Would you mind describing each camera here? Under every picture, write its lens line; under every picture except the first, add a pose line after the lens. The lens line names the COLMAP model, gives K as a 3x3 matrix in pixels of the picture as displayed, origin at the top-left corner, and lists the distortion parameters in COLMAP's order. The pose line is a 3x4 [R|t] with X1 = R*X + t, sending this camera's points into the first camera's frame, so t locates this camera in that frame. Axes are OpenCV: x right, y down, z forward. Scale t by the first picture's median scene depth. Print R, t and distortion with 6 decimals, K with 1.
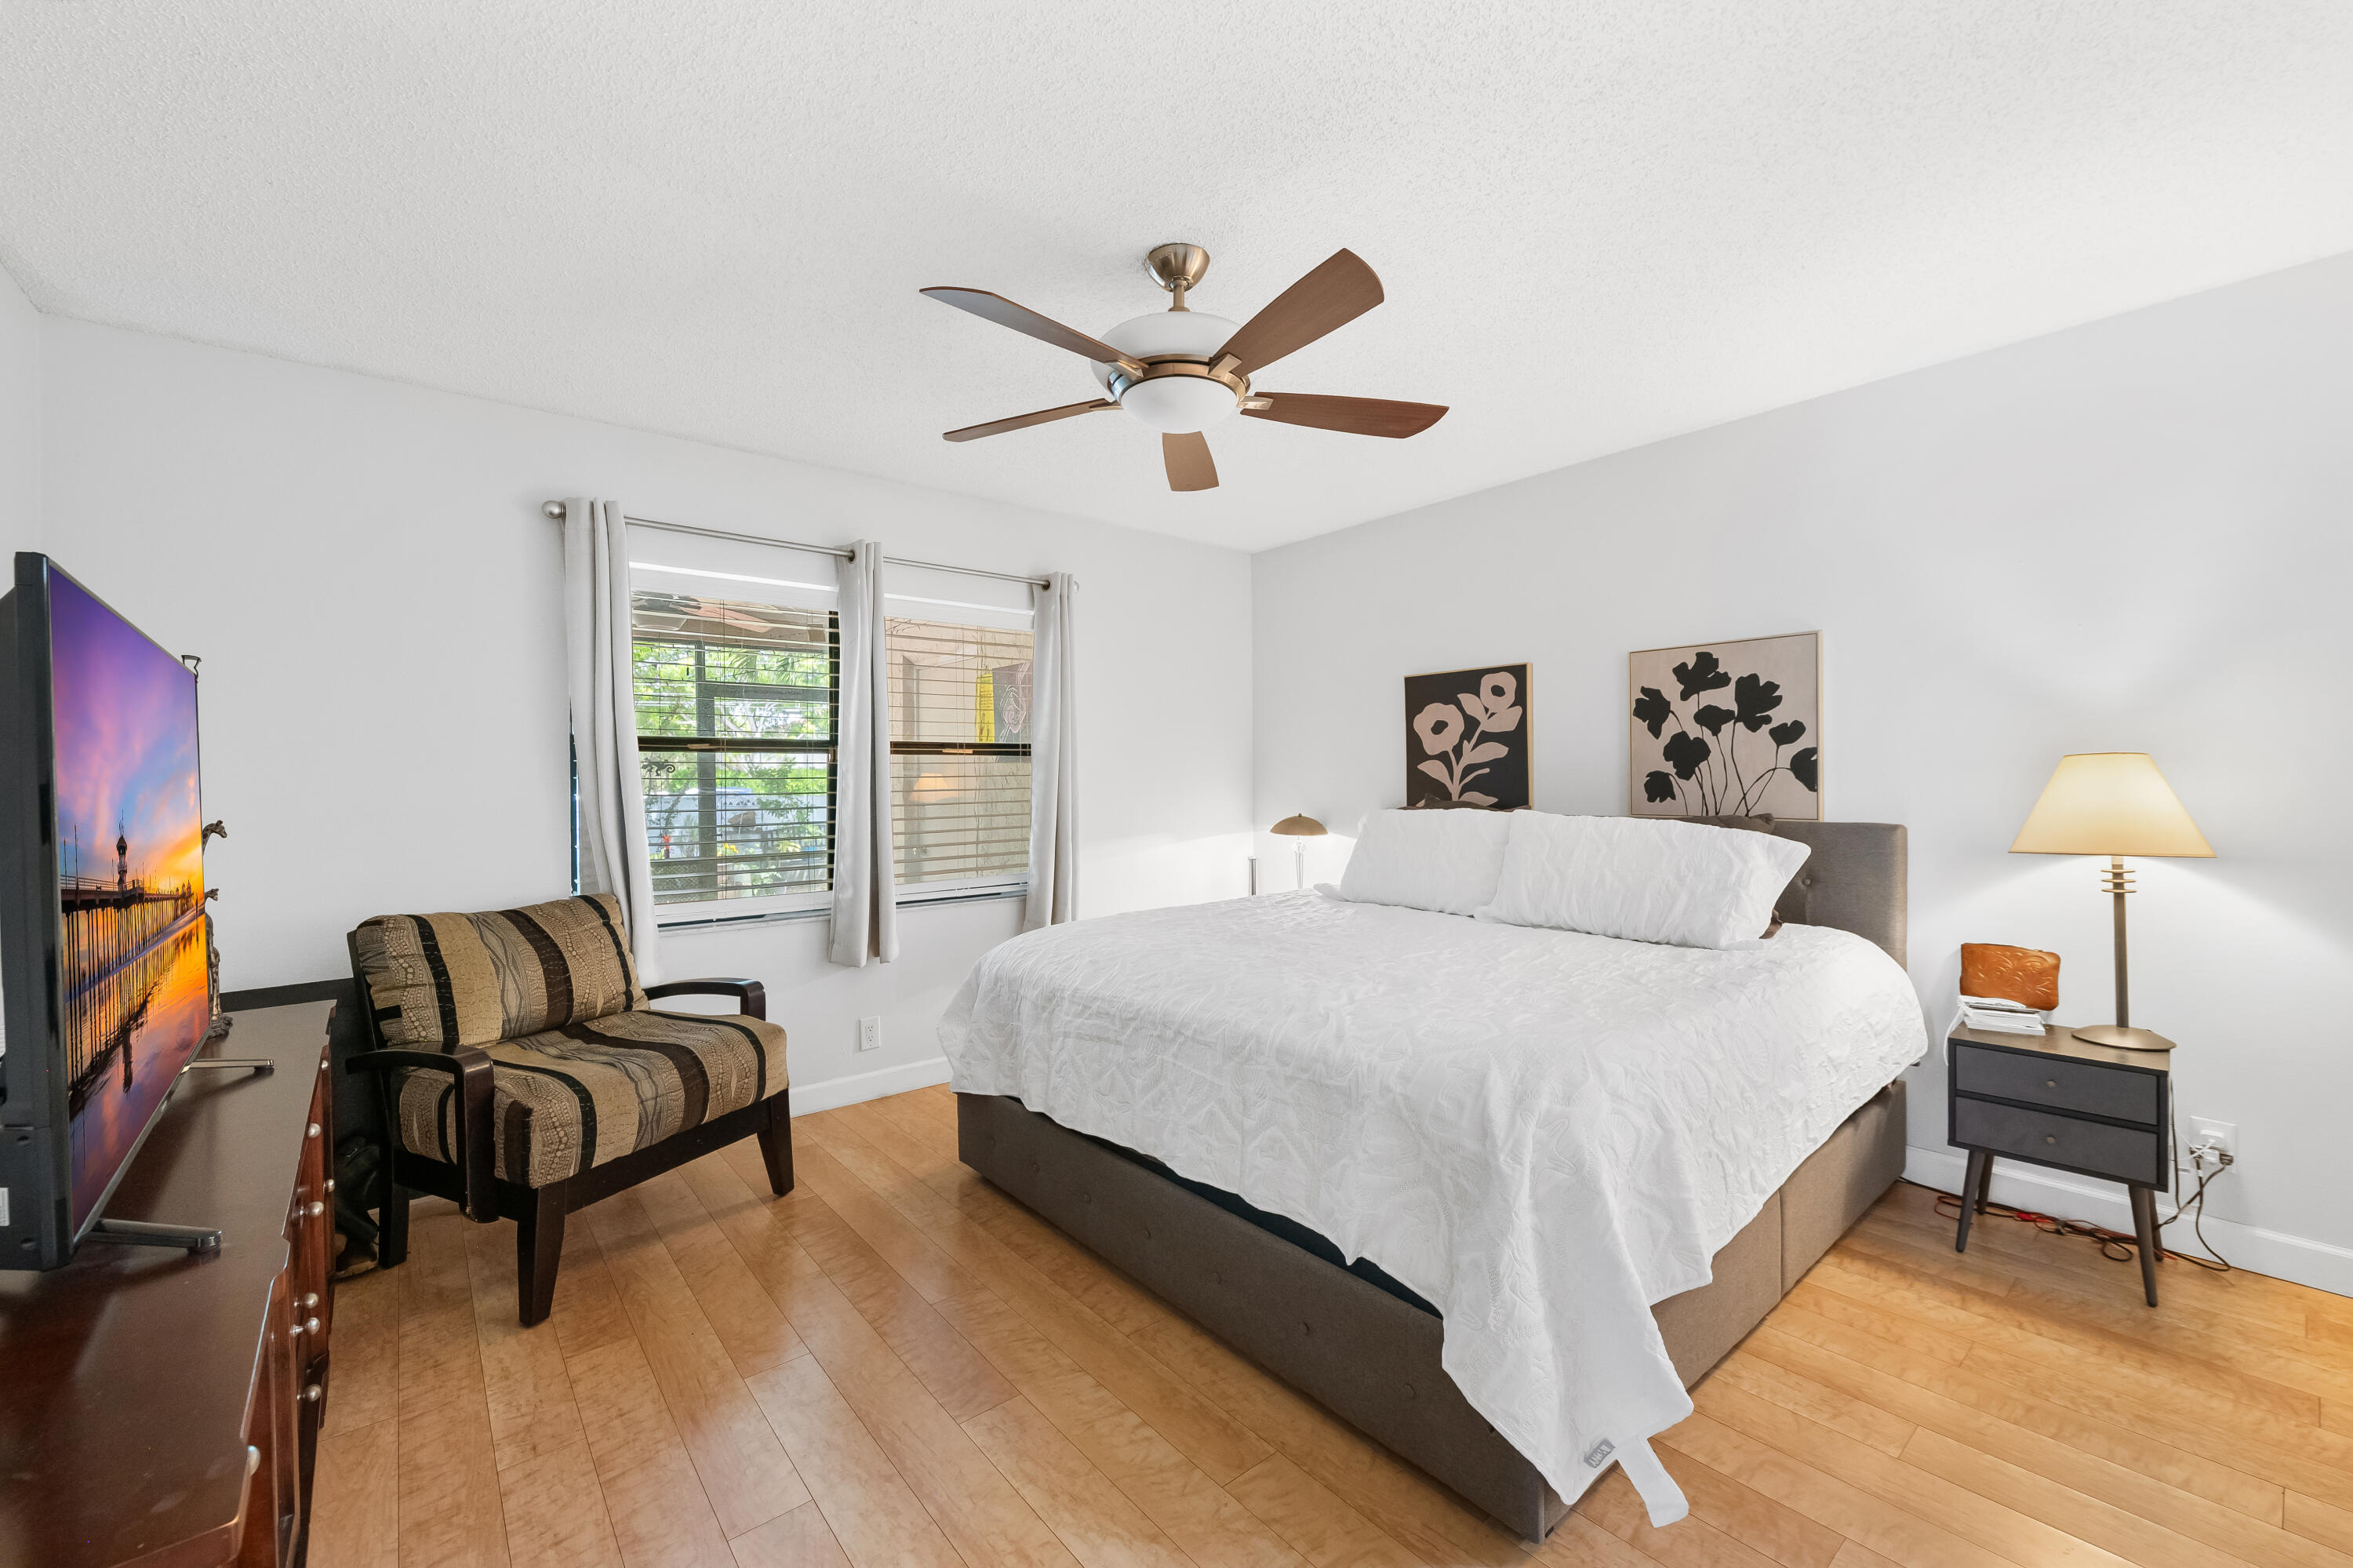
lens RADIAL K [[937.0, 0, 1180.8], [0, 937.0, 789.8], [0, 0, 1]] dist [0.001736, -0.002428]
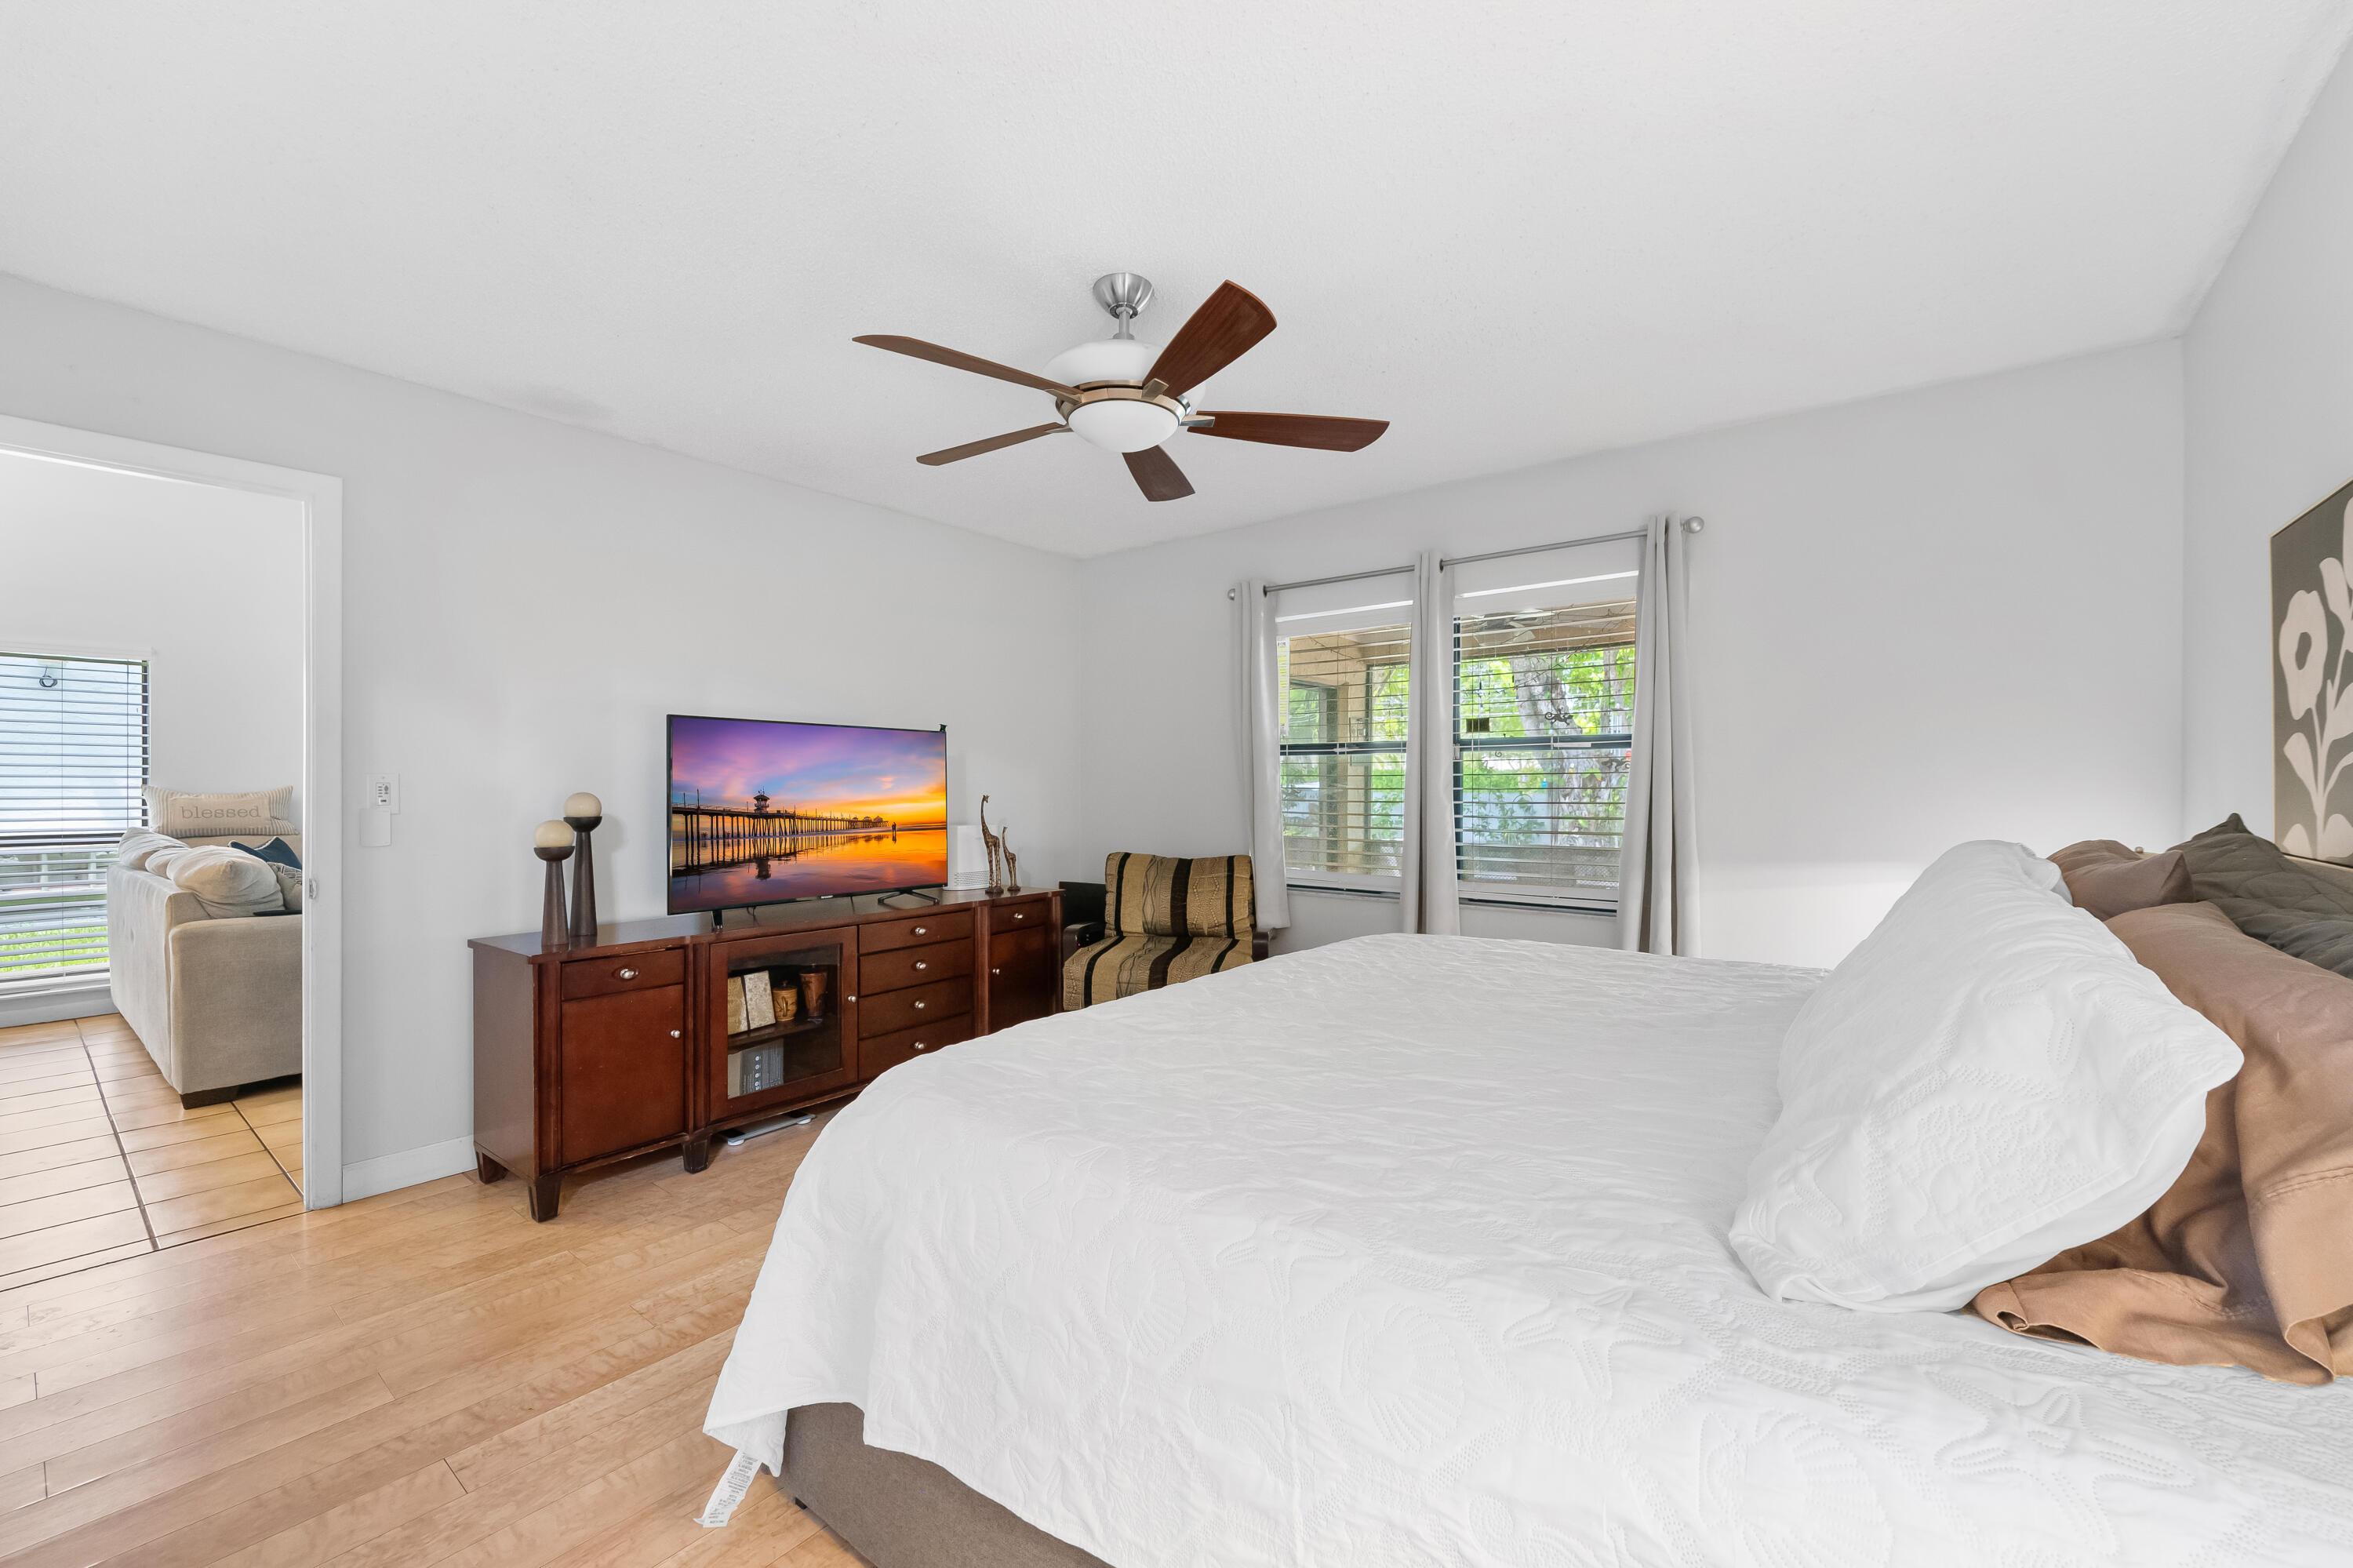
lens RADIAL K [[937.0, 0, 1187.5], [0, 937.0, 782.0], [0, 0, 1]] dist [0.001736, -0.002428]
pose [[0.211572, 0.009647, -0.977315, 0.668695], [-0.009003, 0.999928, 0.007921, -0.011272], [0.977321, 0.007122, 0.211643, 0.533781]]
